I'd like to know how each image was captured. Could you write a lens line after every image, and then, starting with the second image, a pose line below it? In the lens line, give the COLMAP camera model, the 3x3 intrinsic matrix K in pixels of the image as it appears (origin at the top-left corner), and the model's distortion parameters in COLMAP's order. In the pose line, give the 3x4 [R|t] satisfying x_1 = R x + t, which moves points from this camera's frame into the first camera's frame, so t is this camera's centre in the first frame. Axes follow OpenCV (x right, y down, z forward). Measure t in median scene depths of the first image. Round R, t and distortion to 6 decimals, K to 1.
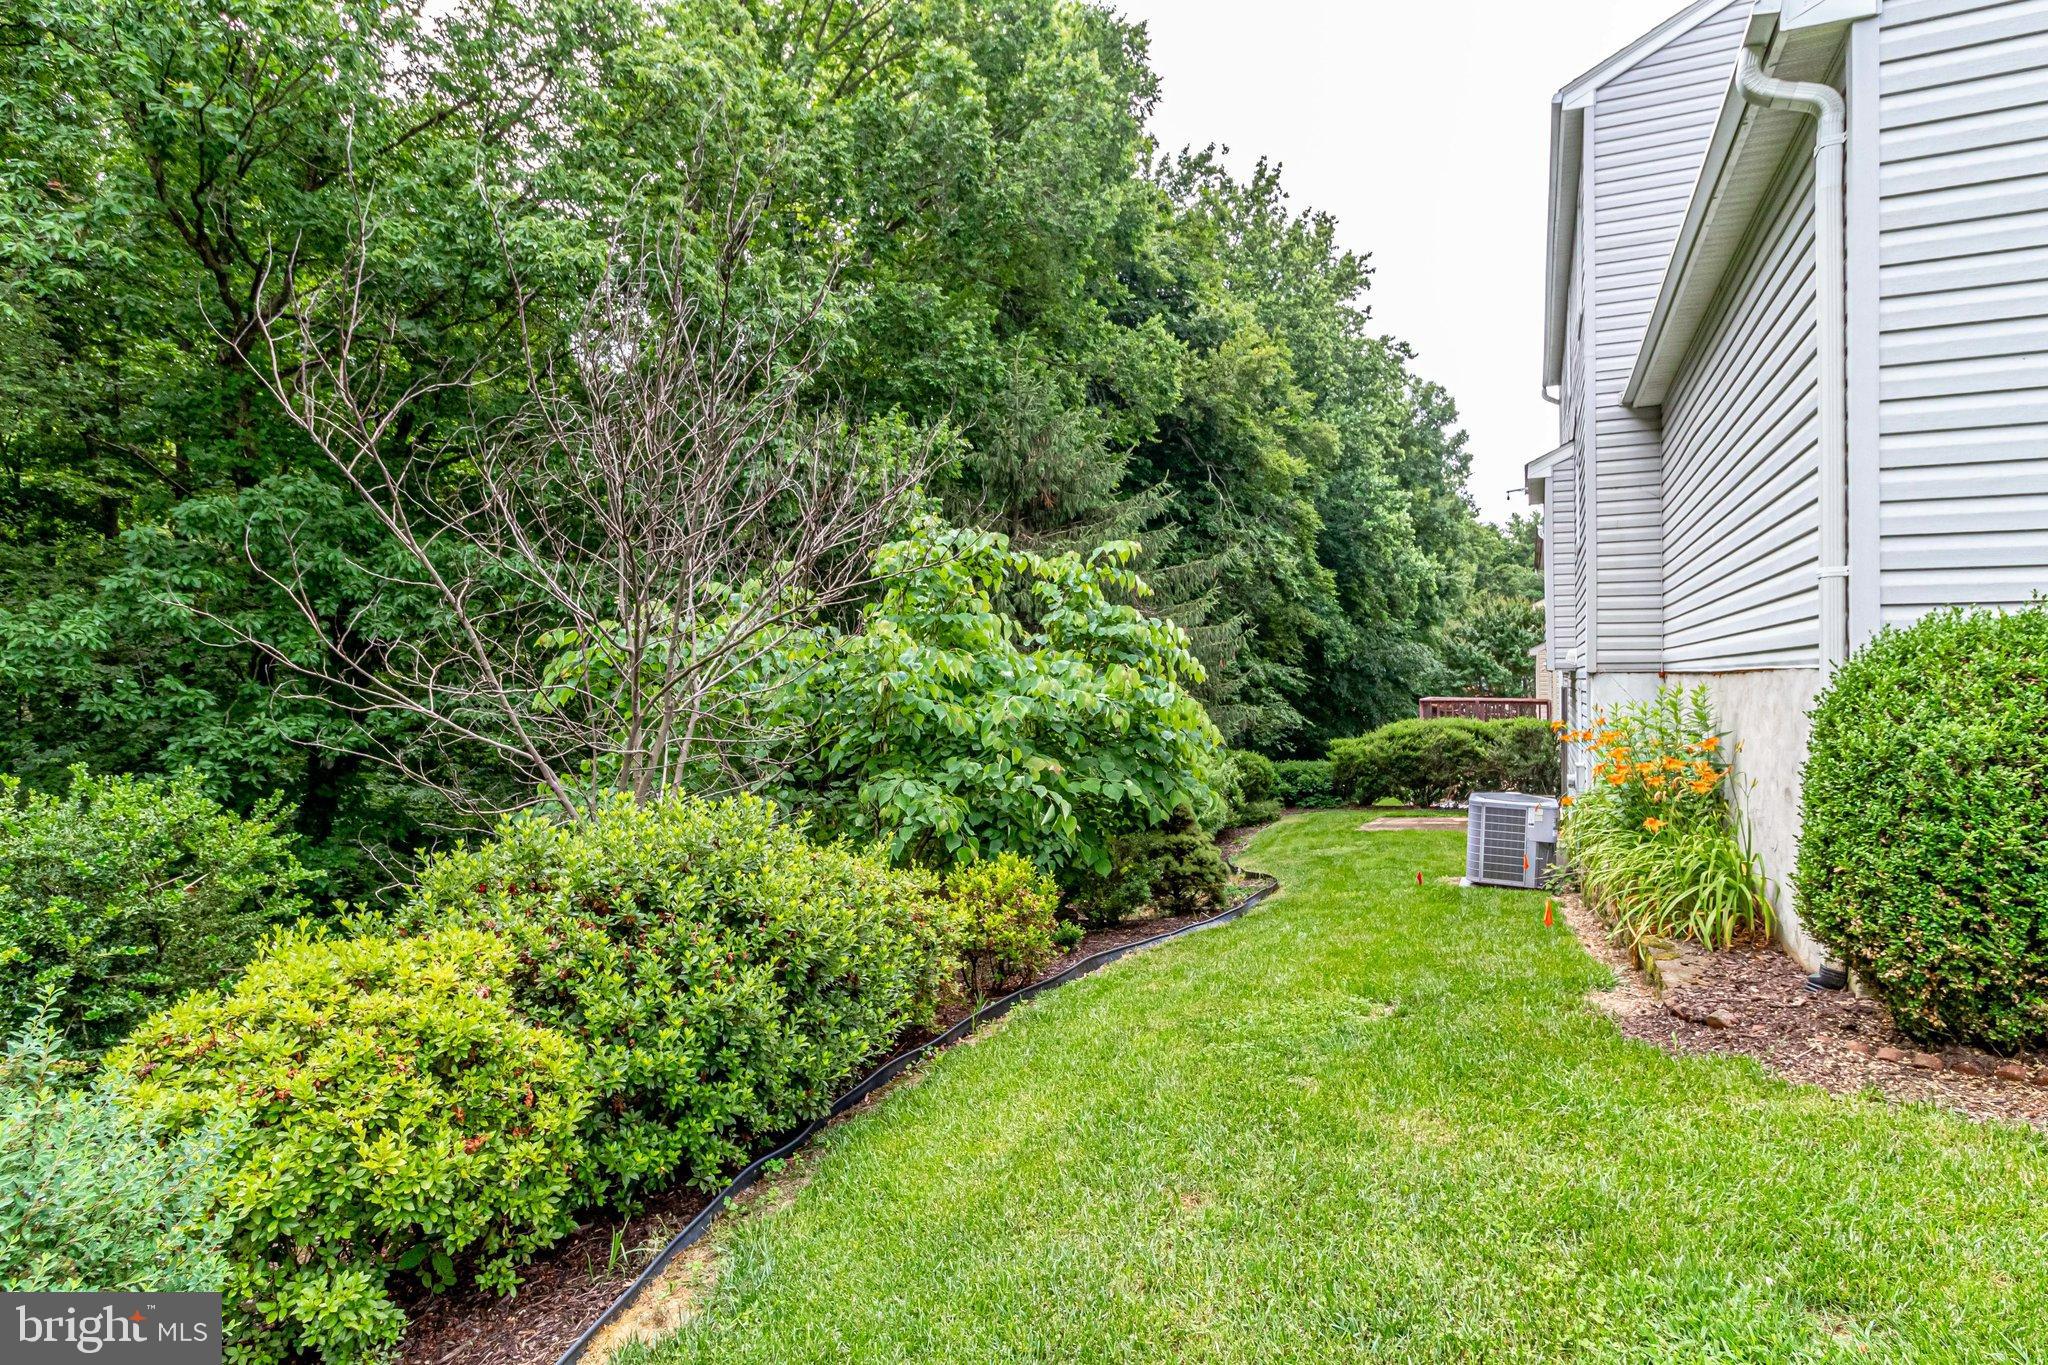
lens RADIAL K [[1100.1, 0, 1038.1], [0, 1100.1, 672.6], [0, 0, 1]] dist [-0.005937, -0.001204]
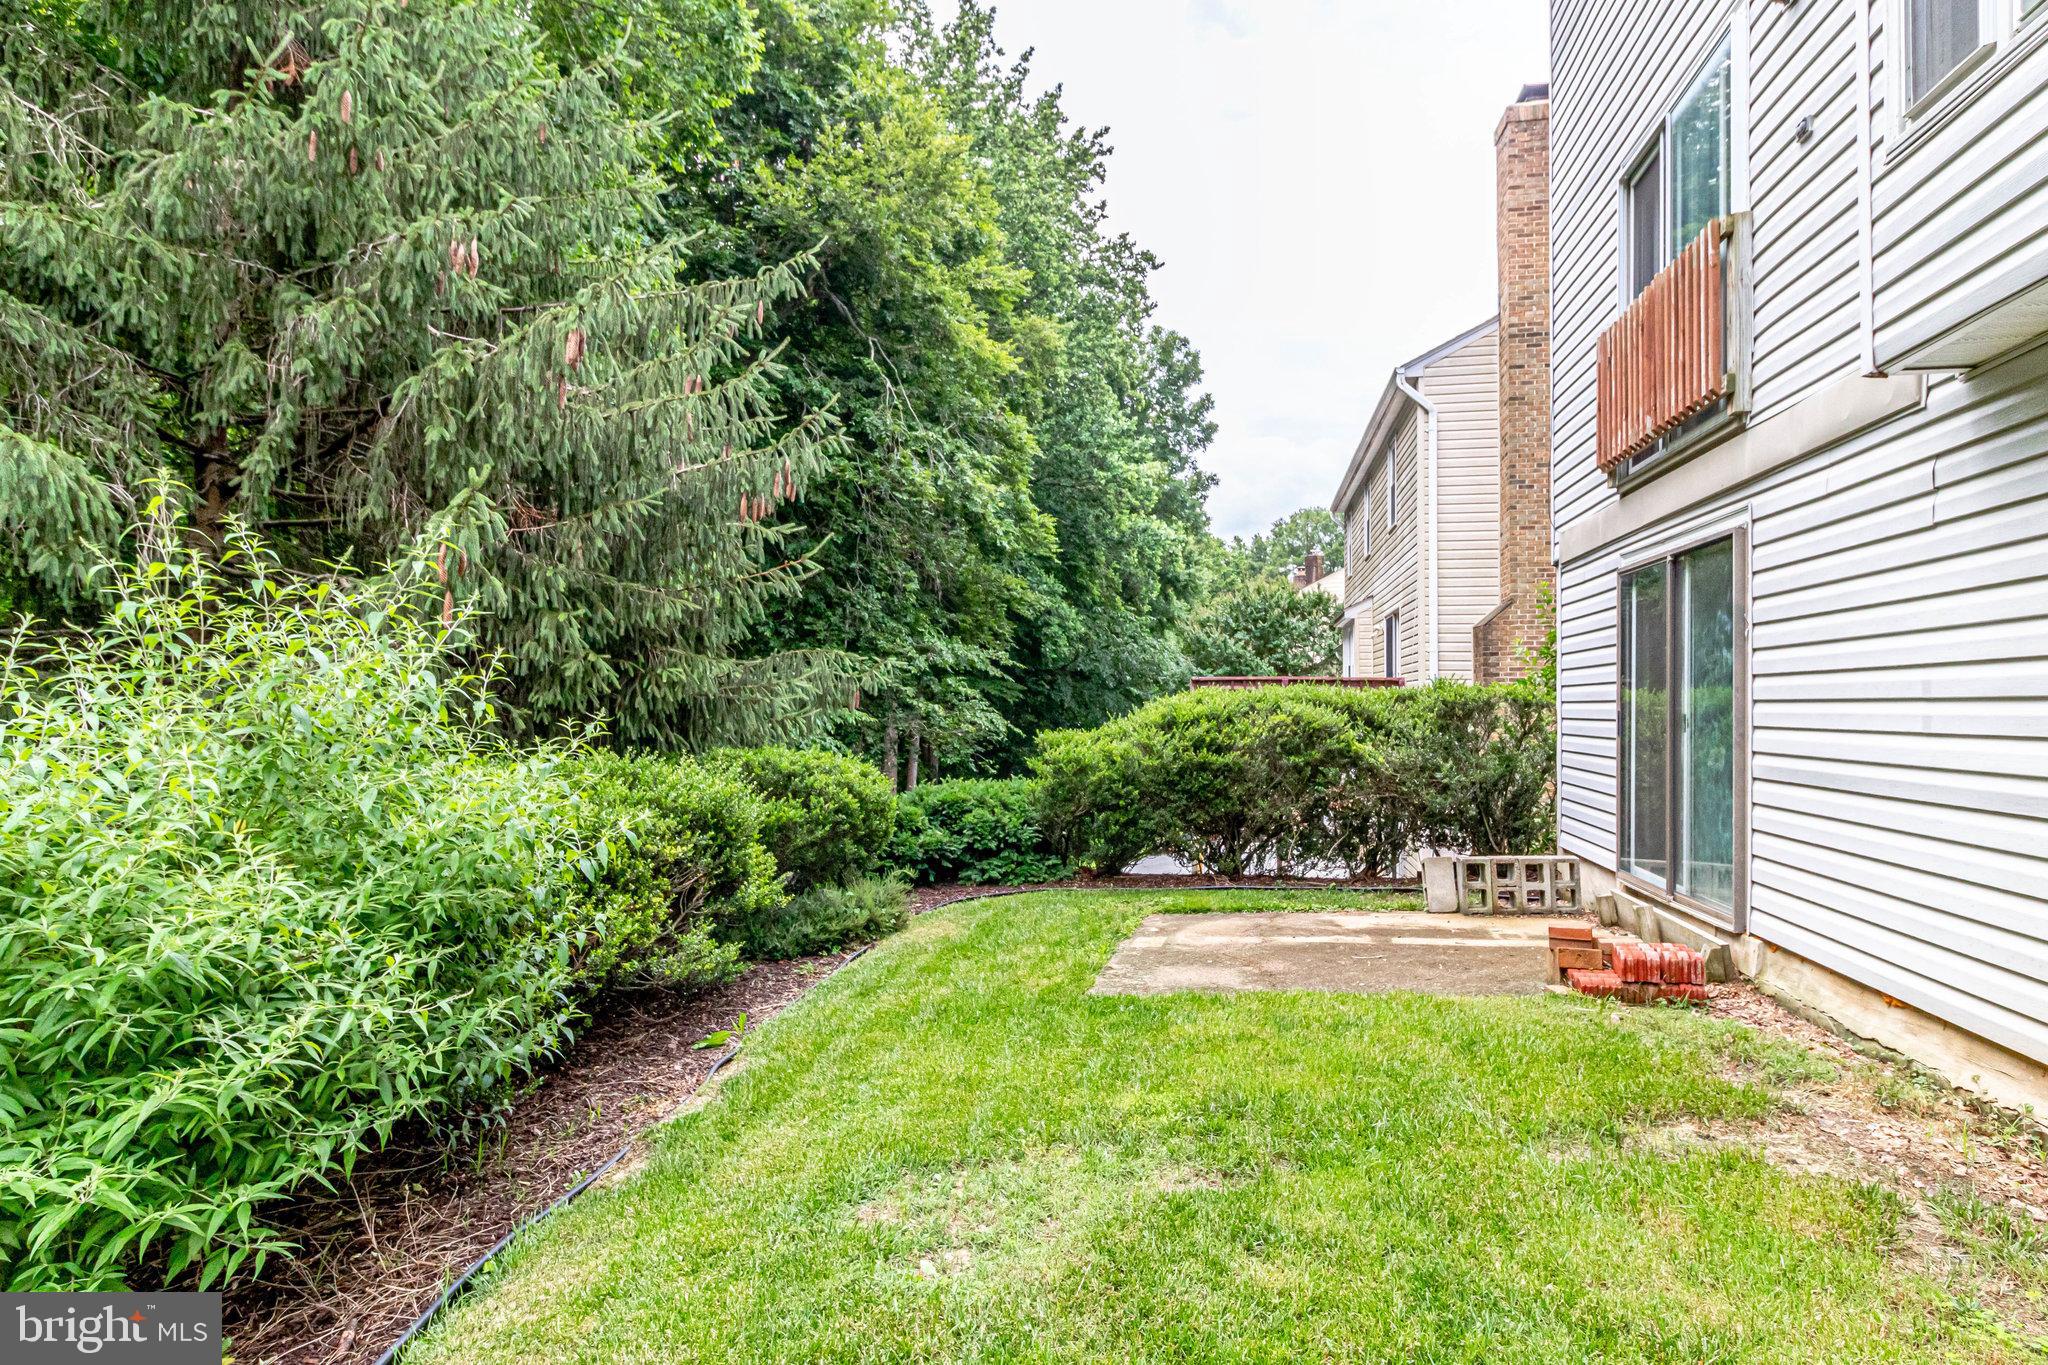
lens RADIAL K [[1149.3, 0, 1021.6], [0, 1149.3, 711.7], [0, 0, 1]] dist [0.109869, -0.000295]
pose [[0.973184, 0.006824, 0.229925, 0.148441], [-0.009045, 0.999922, 0.008611, 0.048086], [-0.229849, -0.010460, 0.973170, 0.531607]]
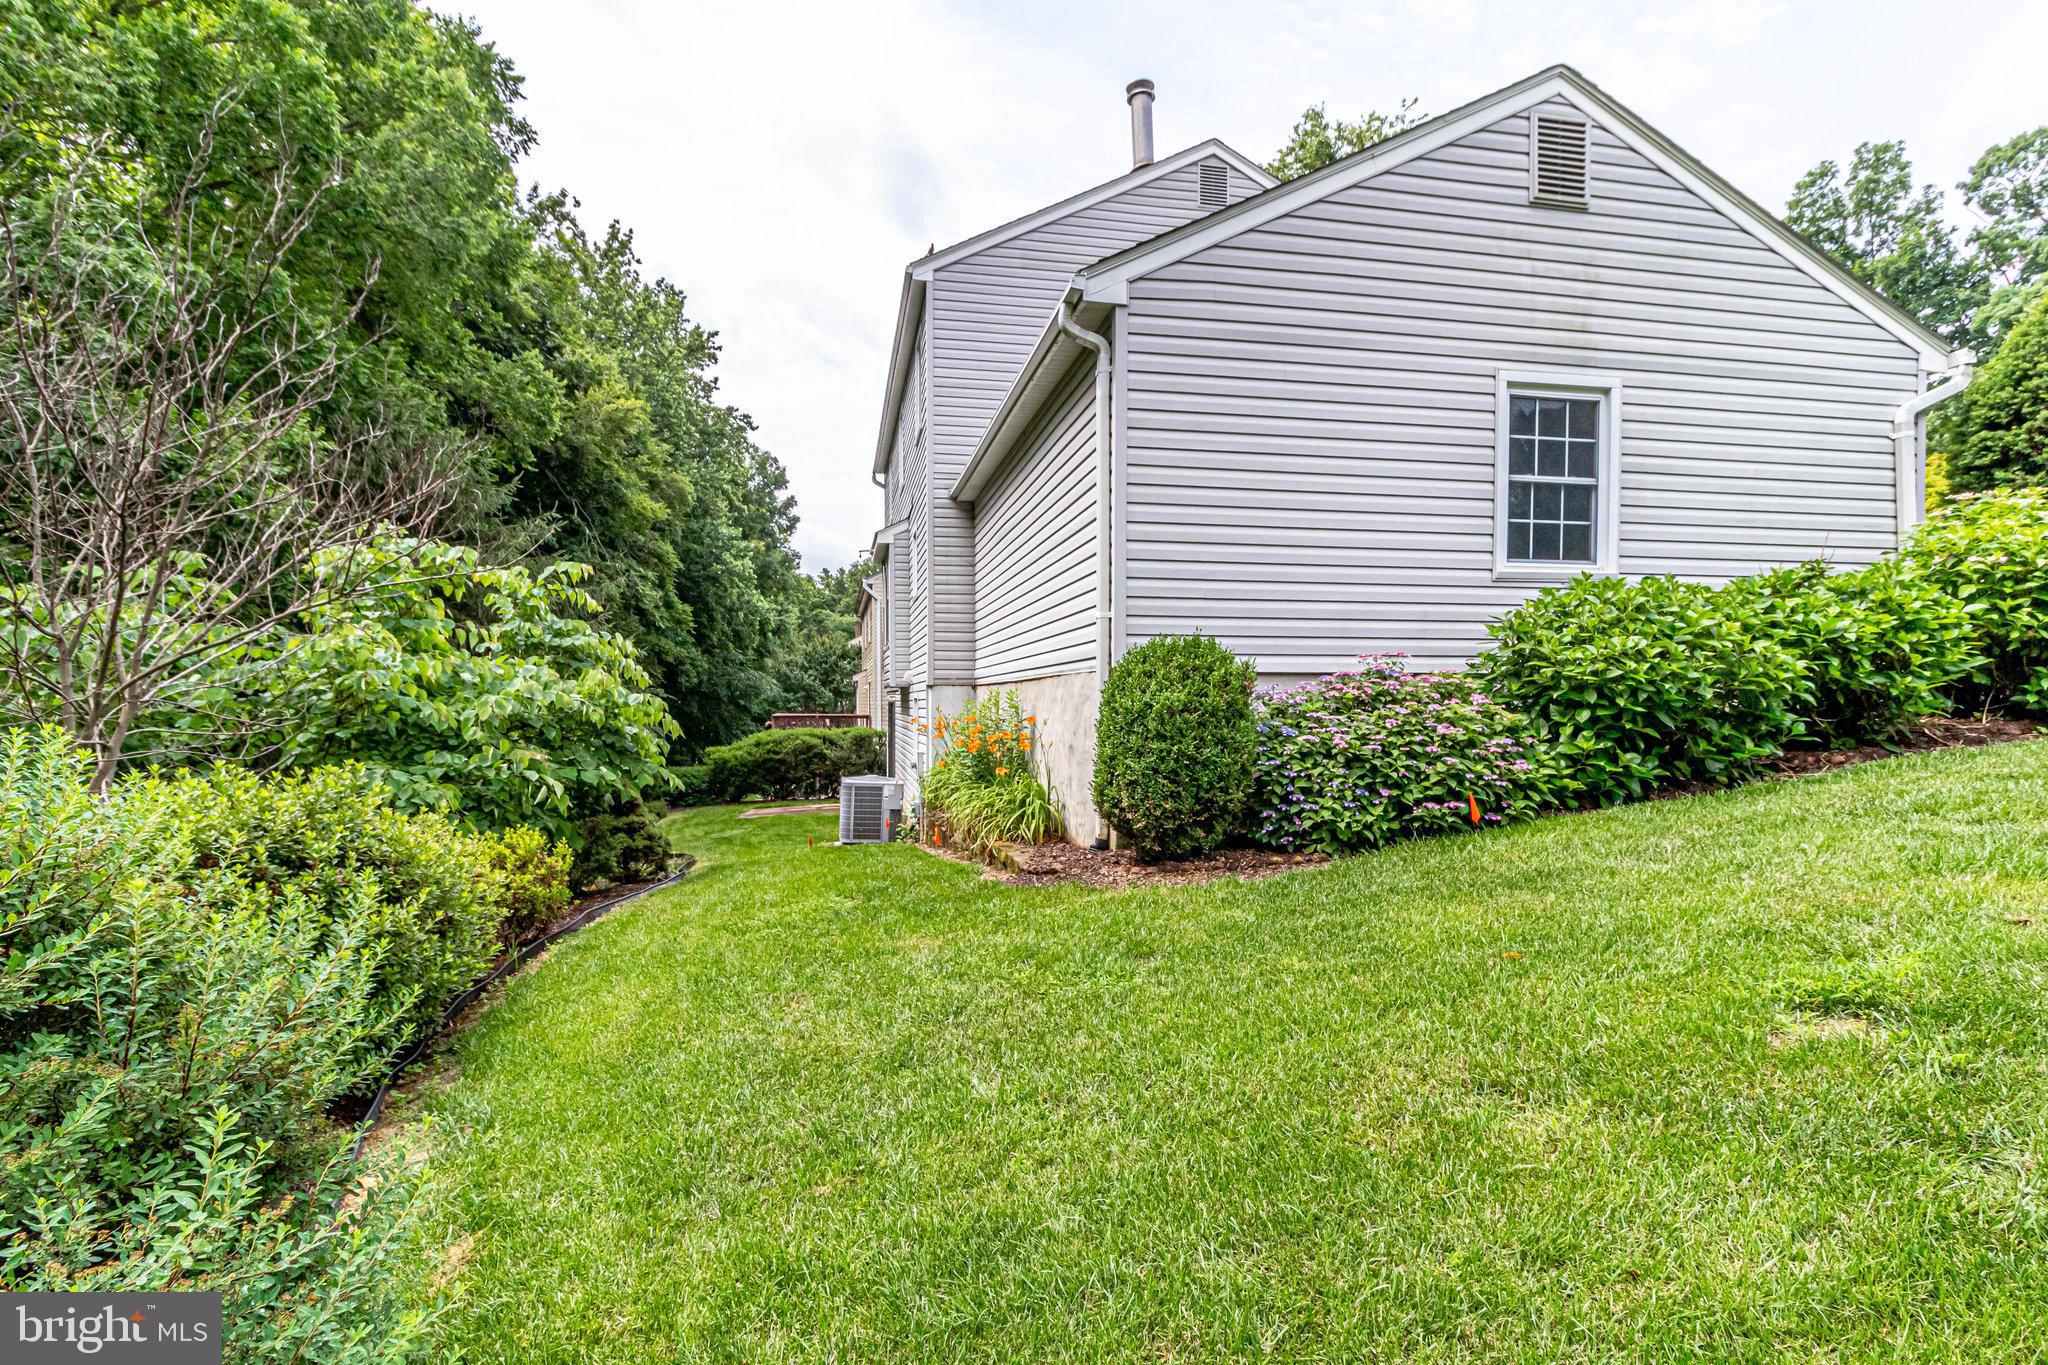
lens RADIAL K [[954.7, 0, 1022.1], [0, 954.7, 715.7], [0, 0, 1]] dist [0.011211, -0.000018]
pose [[0.816698, -0.005036, 0.577043, -0.048183], [-0.005470, 0.999849, 0.016469, 0.007986], [-0.577039, -0.016606, 0.816548, -0.033084]]
